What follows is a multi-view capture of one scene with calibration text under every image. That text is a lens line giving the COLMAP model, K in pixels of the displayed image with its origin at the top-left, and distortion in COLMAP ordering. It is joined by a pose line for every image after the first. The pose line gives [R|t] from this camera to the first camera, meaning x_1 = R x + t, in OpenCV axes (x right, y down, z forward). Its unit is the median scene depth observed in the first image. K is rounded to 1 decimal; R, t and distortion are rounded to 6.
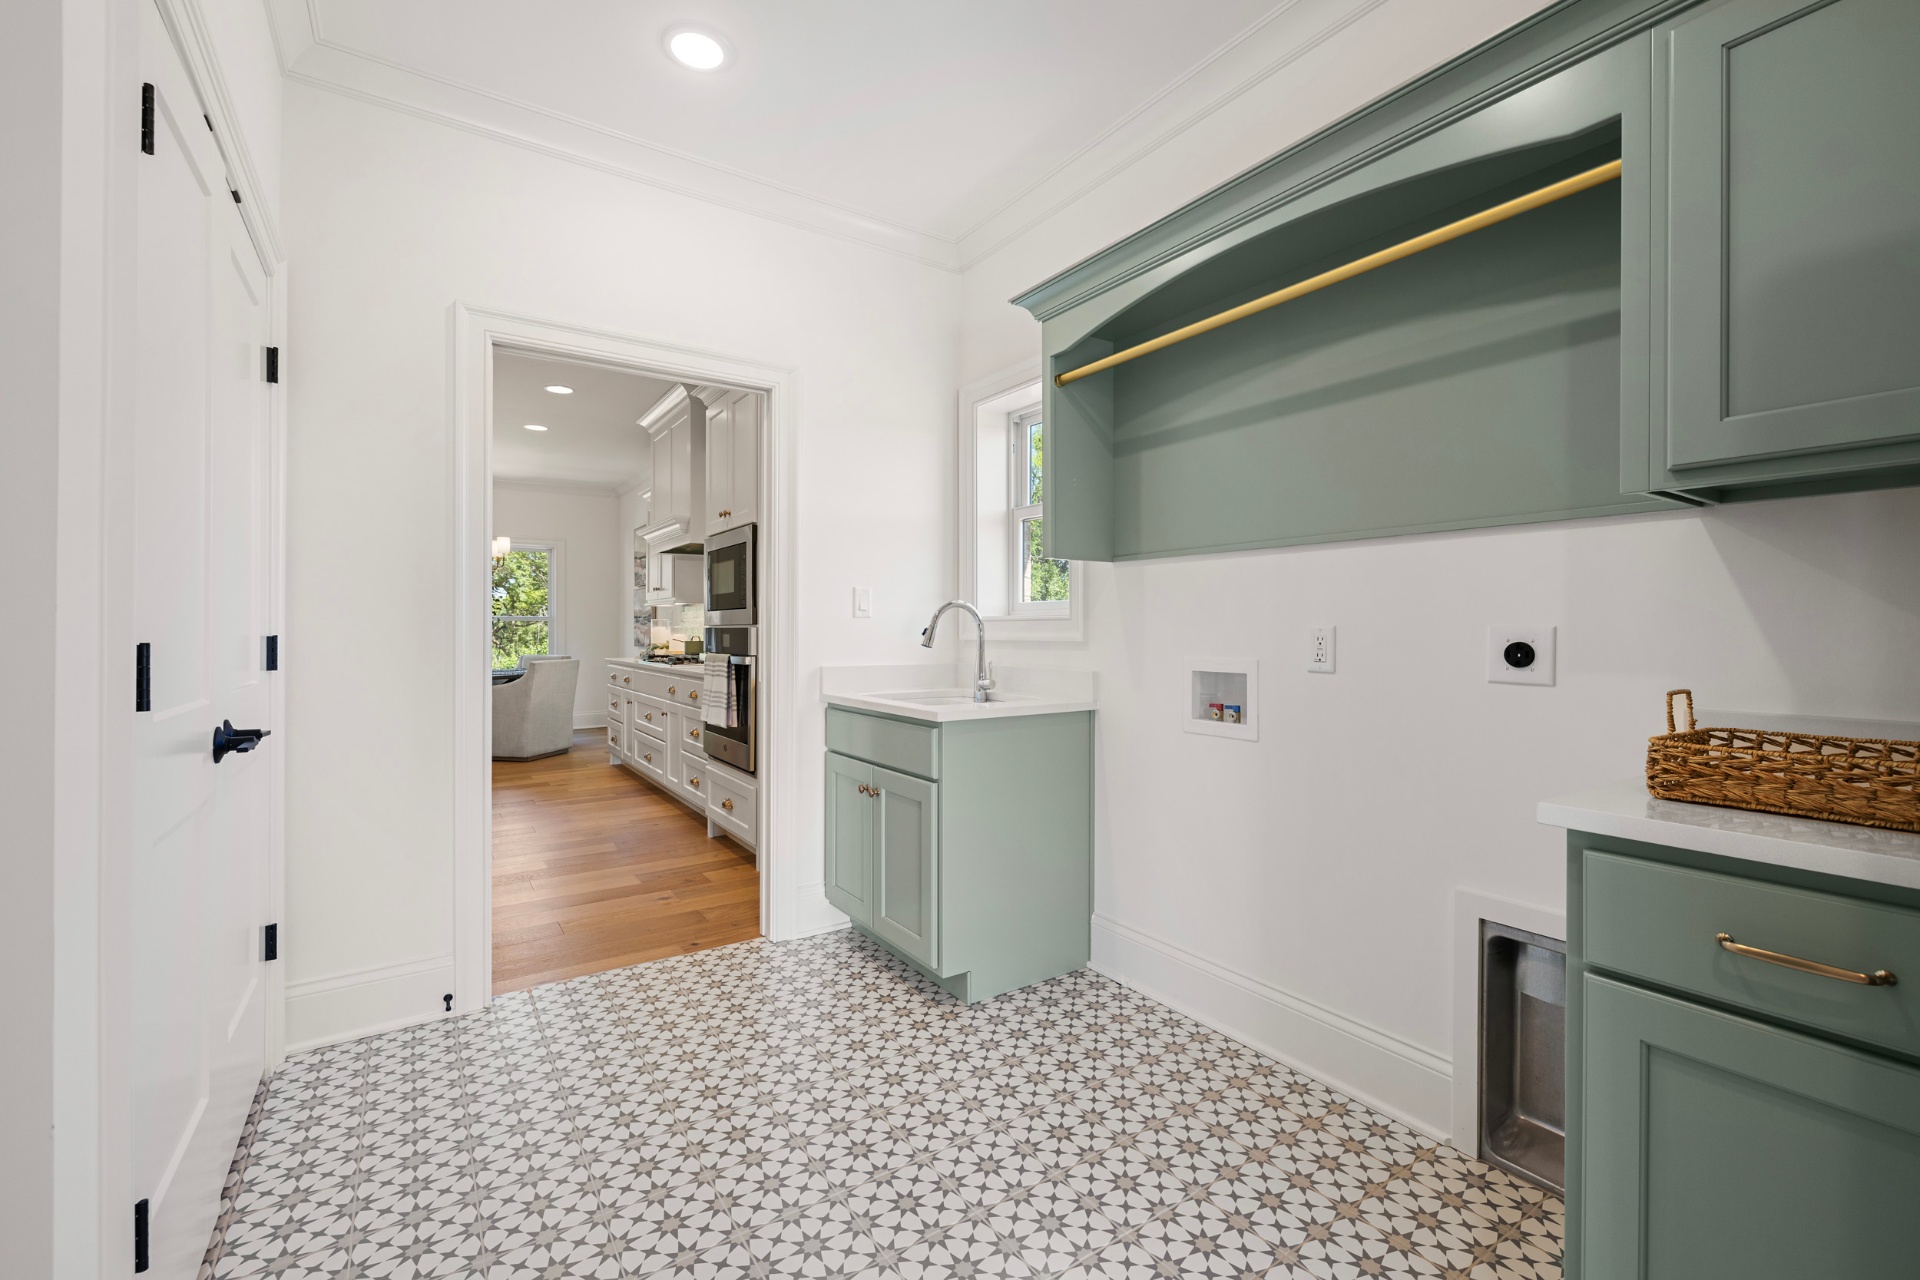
lens RADIAL K [[803.9, 0, 960.0], [0, 803.9, 640.0], [0, 0, 1]] dist [0.001089, 0.000230]
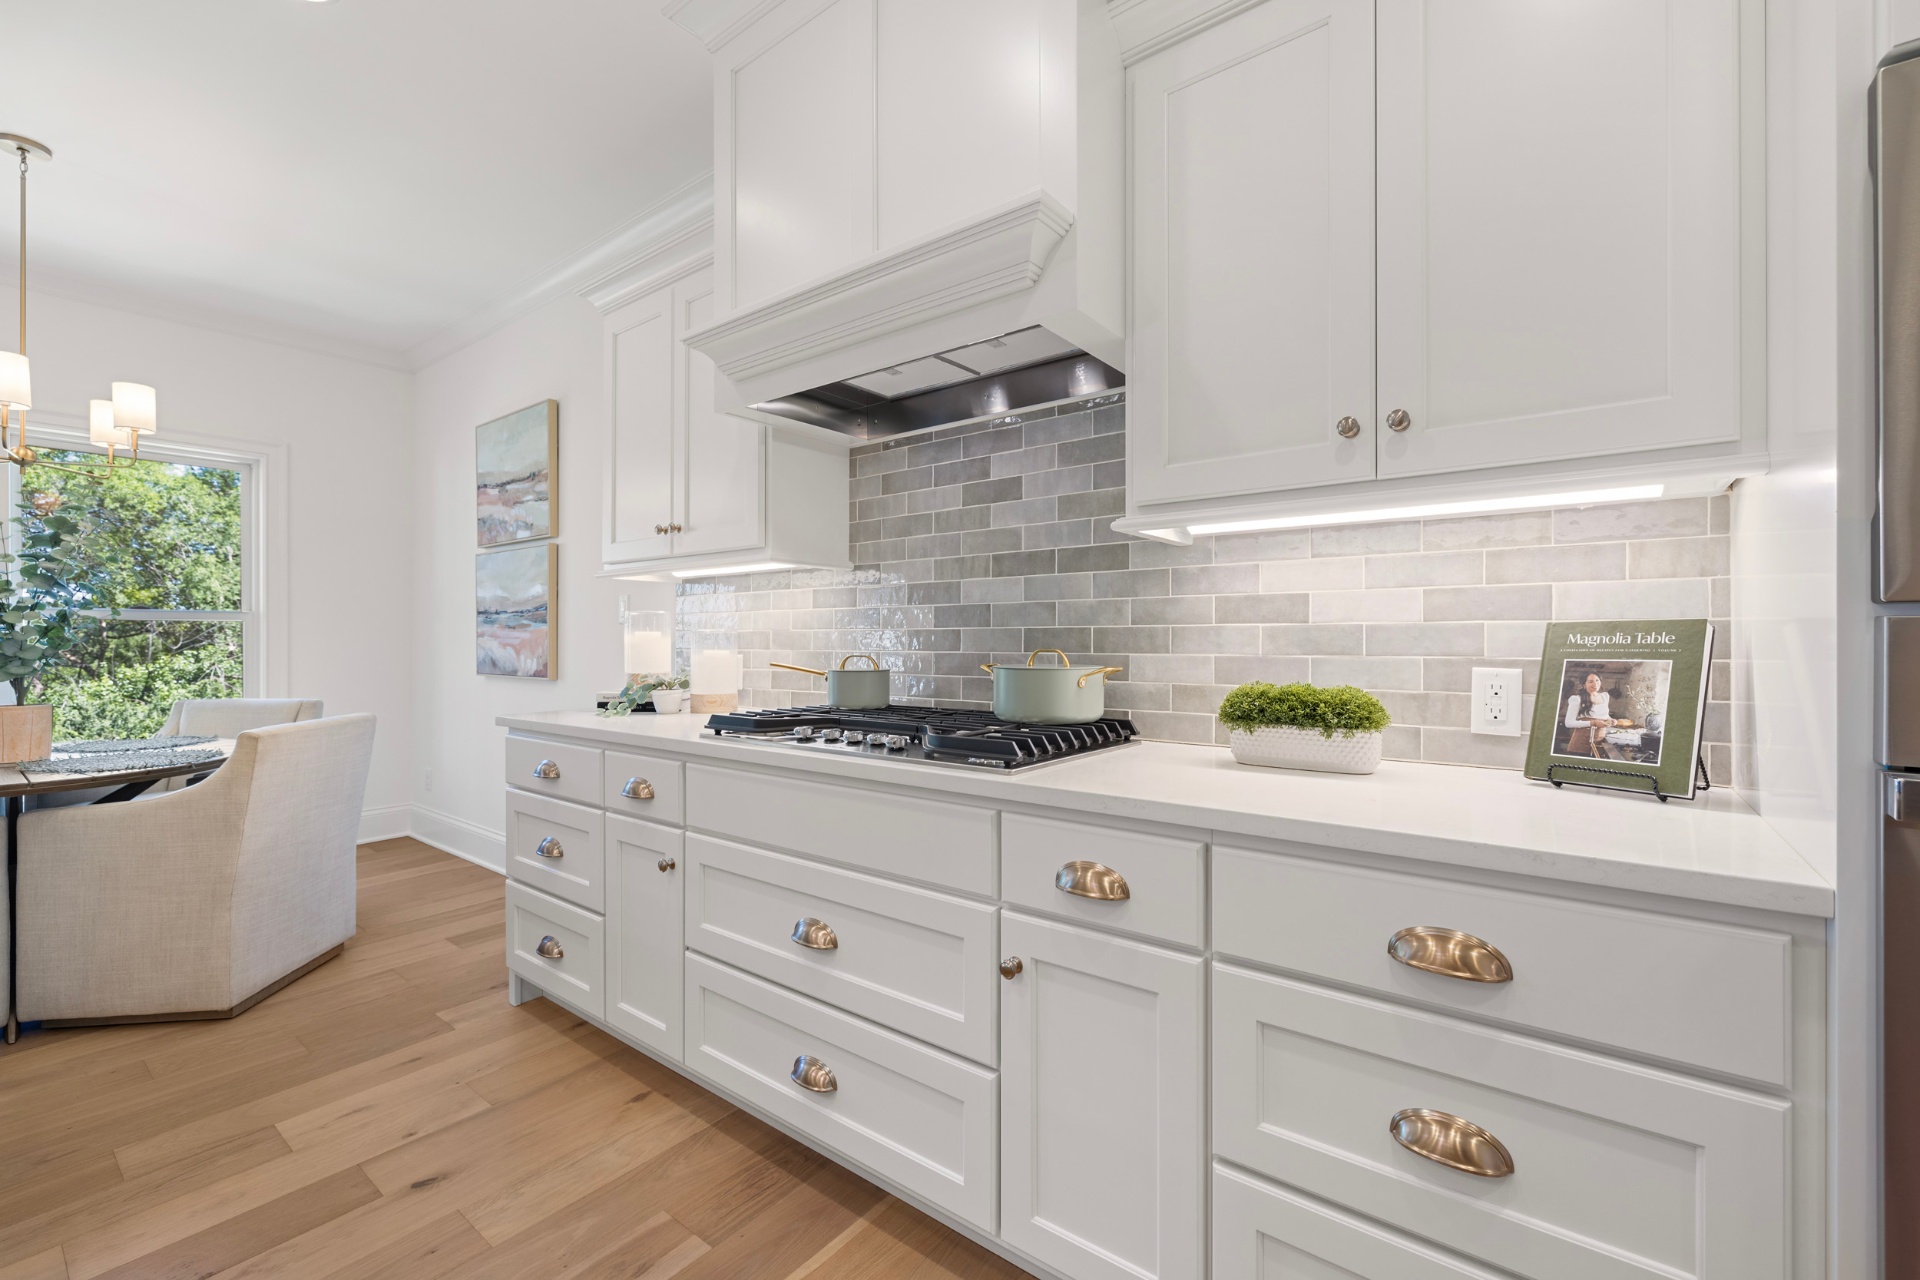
lens RADIAL K [[812.5, 0, 960.0], [0, 812.5, 640.0], [0, 0, 1]] dist [0.003485, 0.000334]
pose [[0.953839, 0.000830, 0.300319, -0.291473], [0.004025, 0.999871, -0.015546, -0.003274], [-0.300293, 0.016038, 0.953712, 0.485295]]
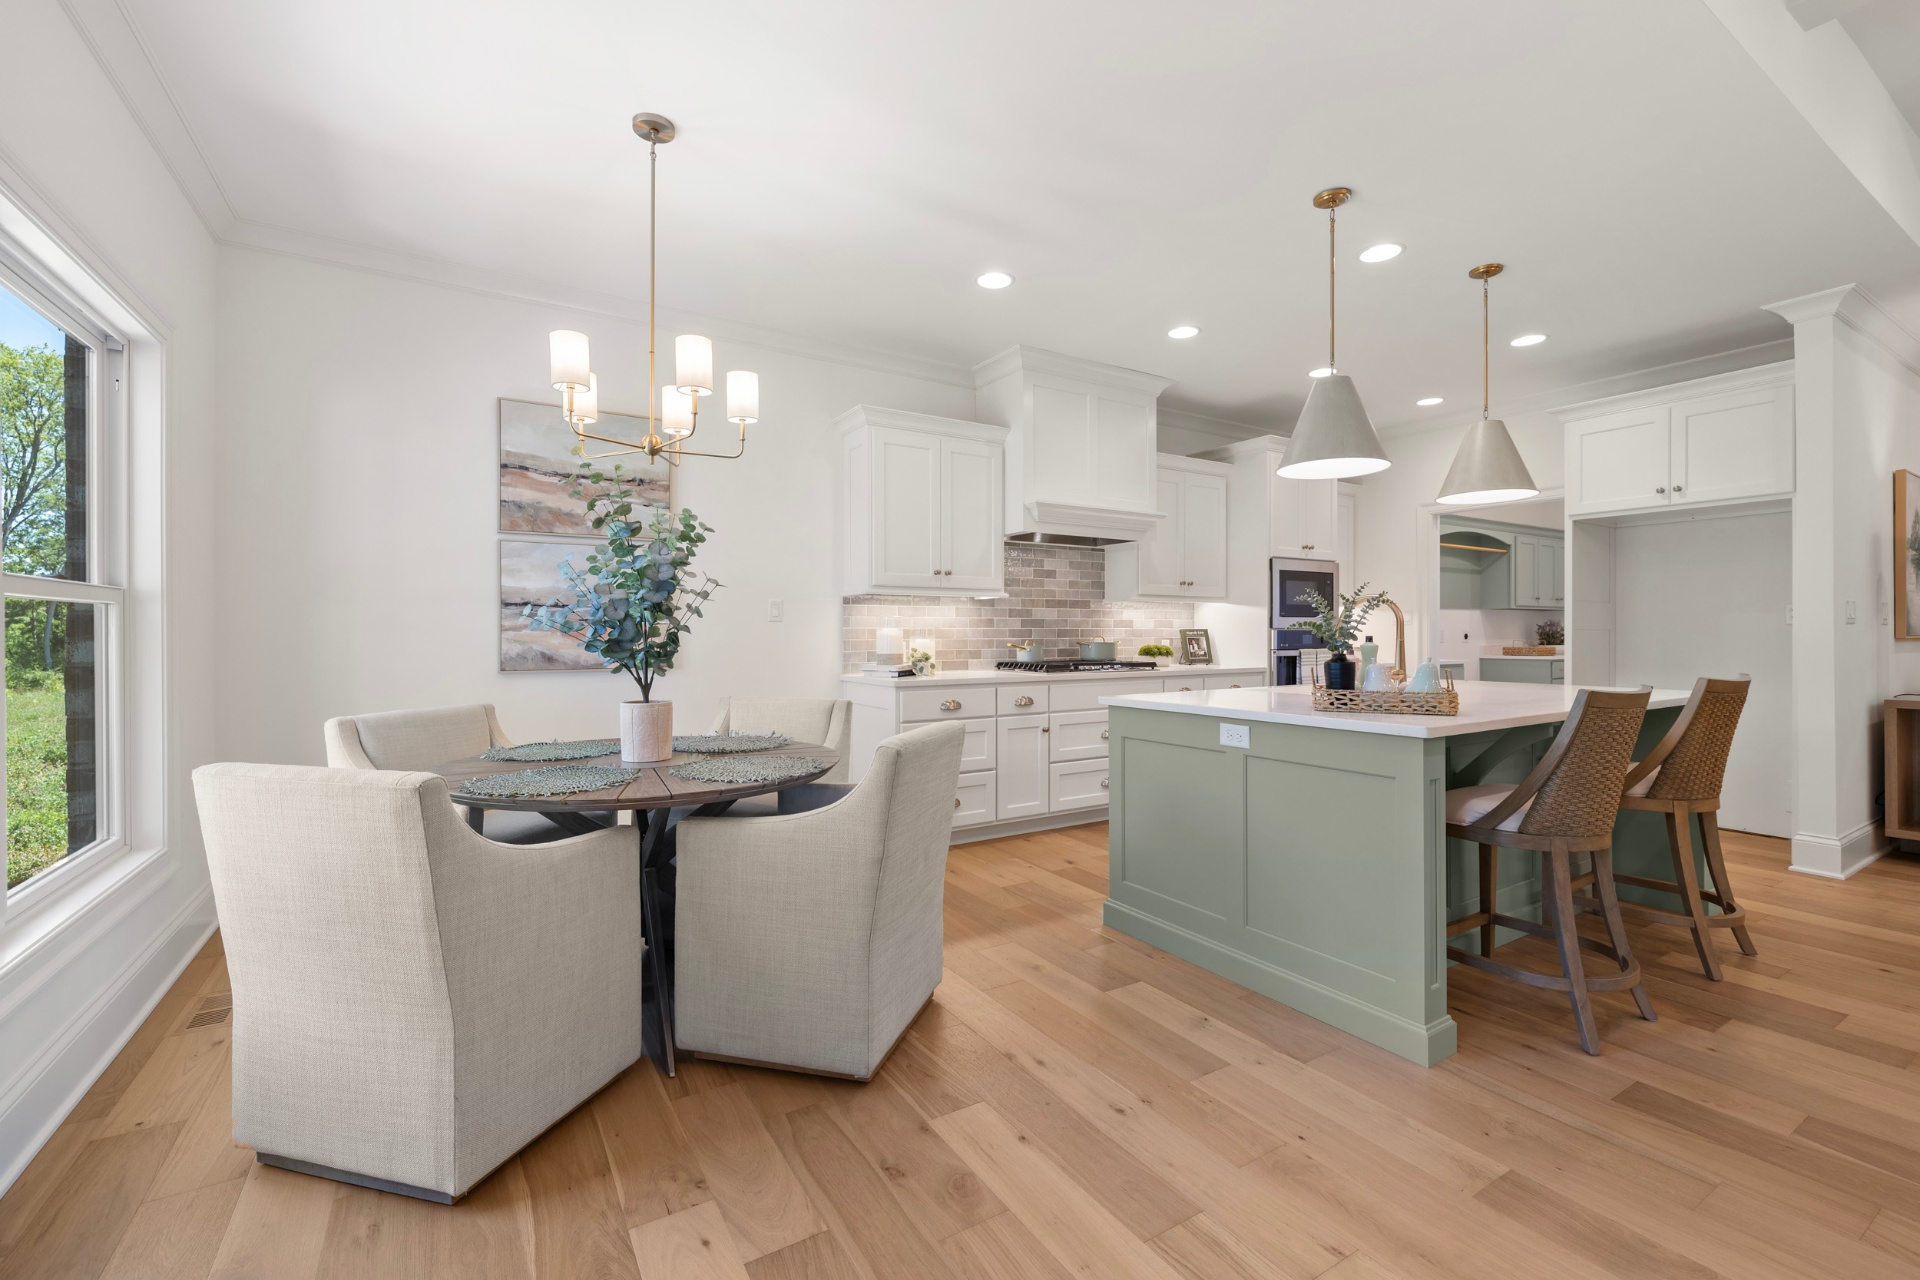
lens RADIAL K [[803.9, 0, 960.0], [0, 803.9, 640.0], [0, 0, 1]] dist [0.001089, 0.000230]
pose [[0.040105, -0.007458, 0.999168, -0.847220], [0.016821, 0.999835, 0.006788, -0.007409], [-0.999054, 0.016535, 0.040224, 0.772184]]
